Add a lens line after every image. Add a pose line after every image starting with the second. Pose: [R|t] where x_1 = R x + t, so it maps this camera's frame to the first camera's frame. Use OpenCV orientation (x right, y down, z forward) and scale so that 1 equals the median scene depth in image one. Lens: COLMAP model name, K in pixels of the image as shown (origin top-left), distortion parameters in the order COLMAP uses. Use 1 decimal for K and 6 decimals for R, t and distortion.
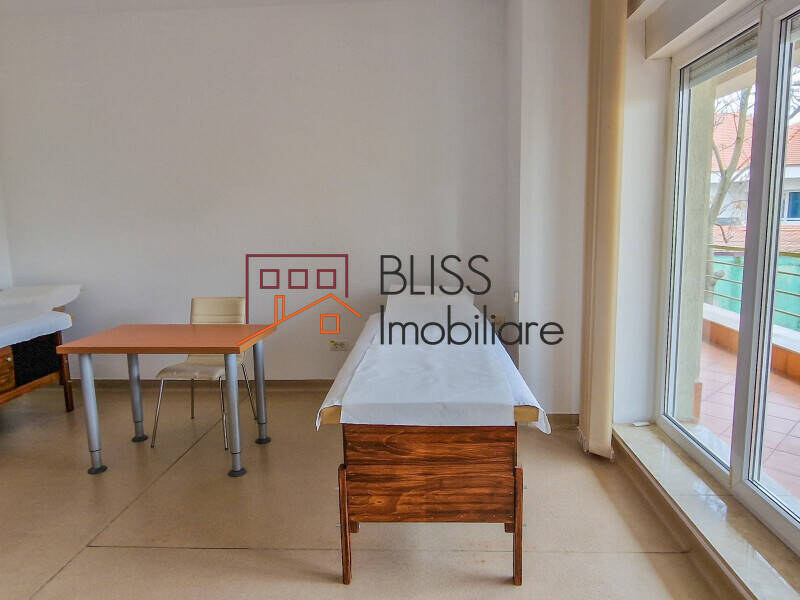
lens RADIAL K [[527.5, 0, 413.7], [0, 527.5, 291.7], [0, 0, 1]] dist [-0.002461, -0.000920]
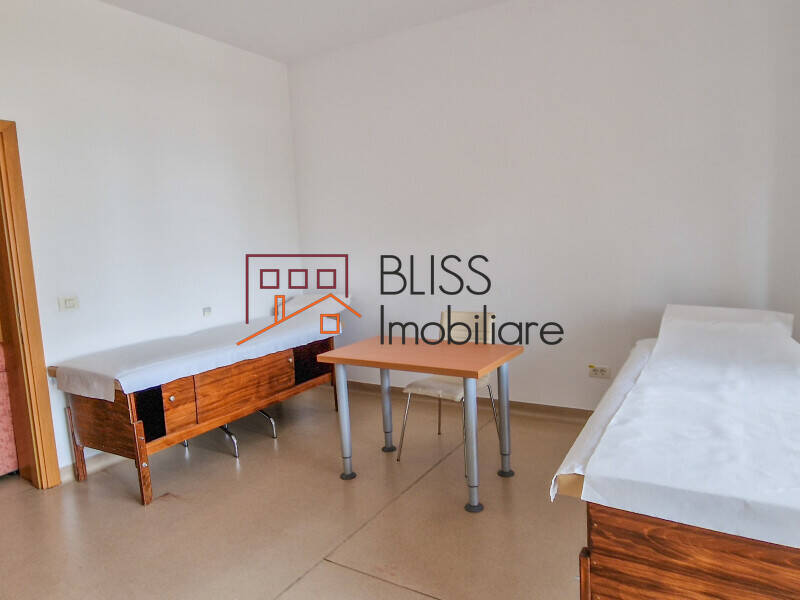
lens RADIAL K [[527.5, 0, 413.7], [0, 527.5, 291.7], [0, 0, 1]] dist [-0.002461, -0.000920]
pose [[0.877381, 0.021415, -0.479317, 0.002801], [-0.027201, 0.999617, -0.005131, -0.027652], [0.479023, 0.017539, 0.877627, 0.181541]]
